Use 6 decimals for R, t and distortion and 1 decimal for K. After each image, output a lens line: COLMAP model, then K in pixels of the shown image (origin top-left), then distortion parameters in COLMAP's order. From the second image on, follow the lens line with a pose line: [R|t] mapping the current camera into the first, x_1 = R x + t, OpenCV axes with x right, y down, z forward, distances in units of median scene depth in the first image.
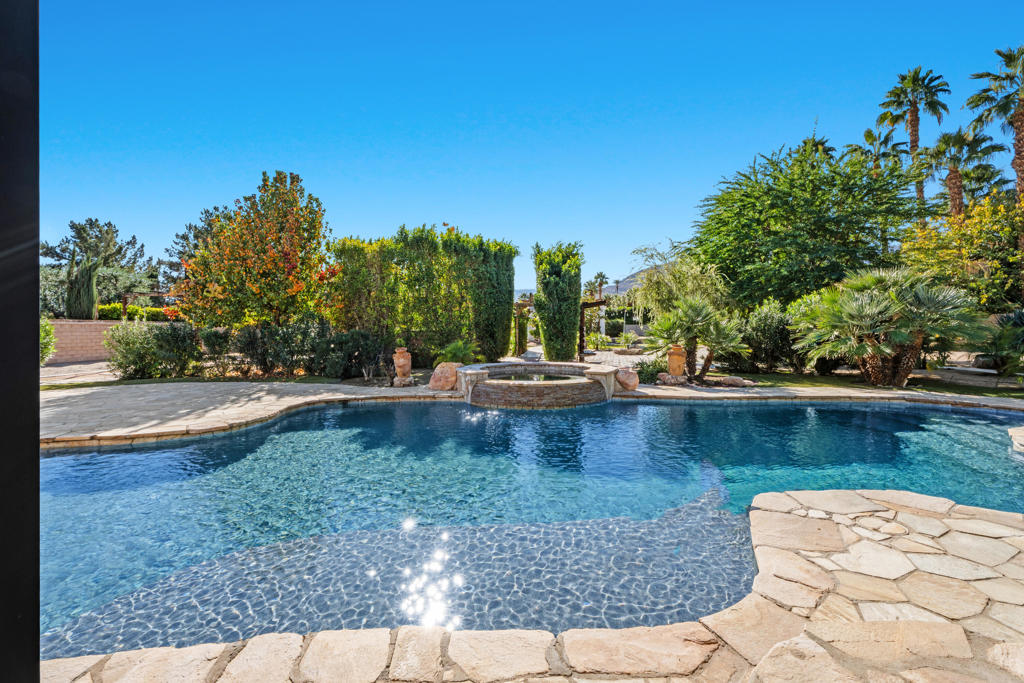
lens RADIAL K [[458.1, 0, 507.9], [0, 458.1, 329.5], [0, 0, 1]] dist [0.010742, 0.000419]
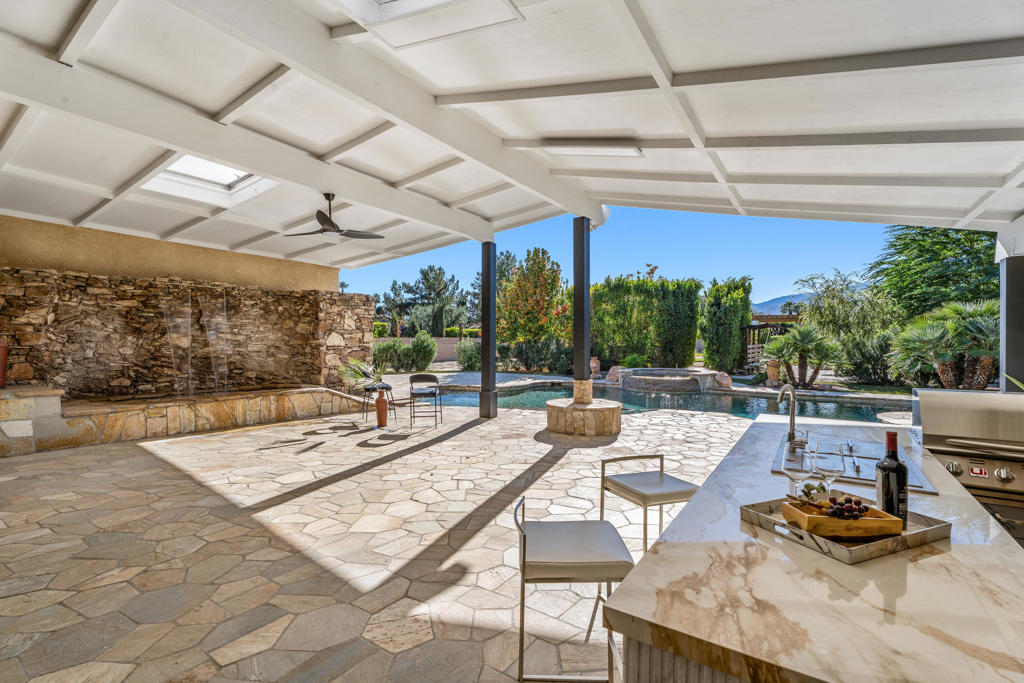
lens RADIAL K [[458.1, 0, 507.9], [0, 458.1, 329.5], [0, 0, 1]] dist [0.010742, 0.000419]
pose [[0.853966, -0.007329, -0.520277, 0.272774], [-0.004468, 0.999761, -0.021416, -0.017877], [0.520310, 0.020613, 0.853729, -0.455493]]
